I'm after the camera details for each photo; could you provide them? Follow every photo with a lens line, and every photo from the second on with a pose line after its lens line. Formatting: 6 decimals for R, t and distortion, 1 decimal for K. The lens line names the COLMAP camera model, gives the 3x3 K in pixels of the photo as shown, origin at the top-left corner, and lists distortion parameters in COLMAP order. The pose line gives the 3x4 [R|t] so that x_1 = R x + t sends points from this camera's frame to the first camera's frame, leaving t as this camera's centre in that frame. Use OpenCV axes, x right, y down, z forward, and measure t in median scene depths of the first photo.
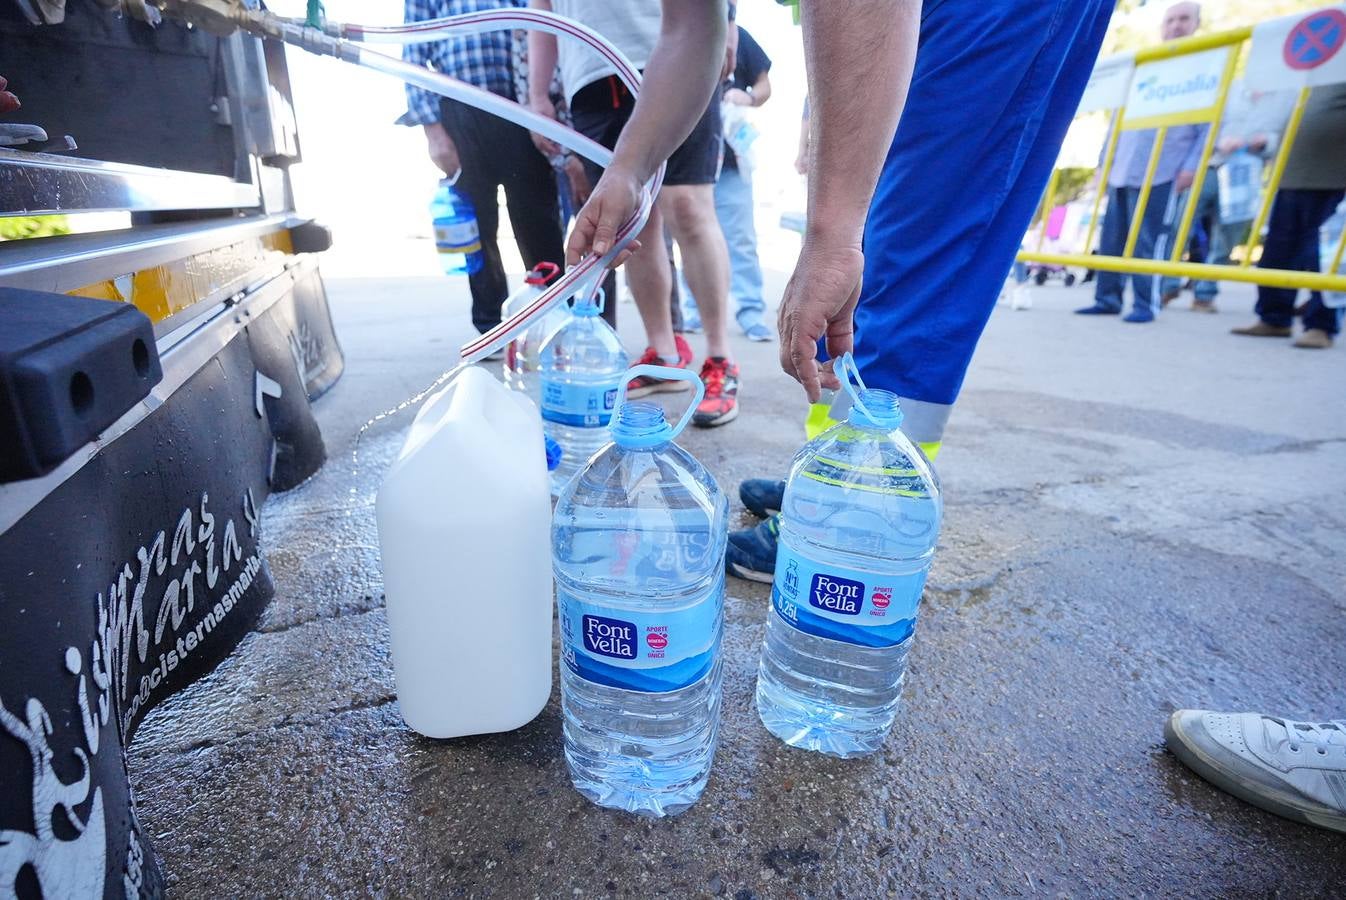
lens RADIAL K [[637.0, 0, 673.0], [0, 637.0, 450.0], [0, 0, 1]] dist [0.001855, 0.000587]
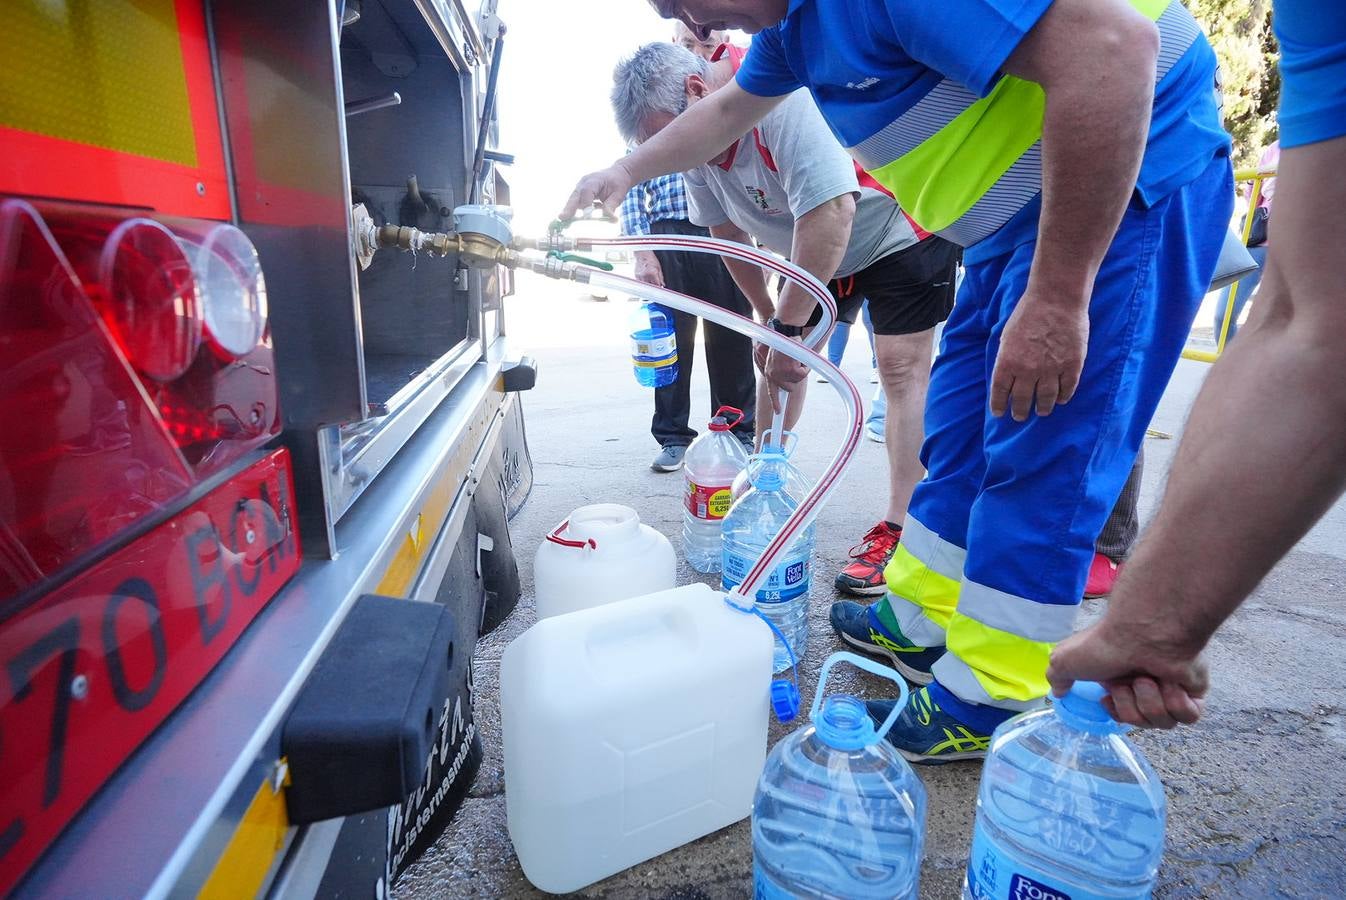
lens RADIAL K [[690.8, 0, 666.5], [0, 690.8, 446.6], [0, 0, 1]] dist [0.002086, 0.000608]
pose [[0.966623, 0.034334, -0.253893, -0.022529], [-0.060242, 0.993655, -0.094980, -0.168215], [0.249021, 0.107105, 0.962558, -0.105760]]
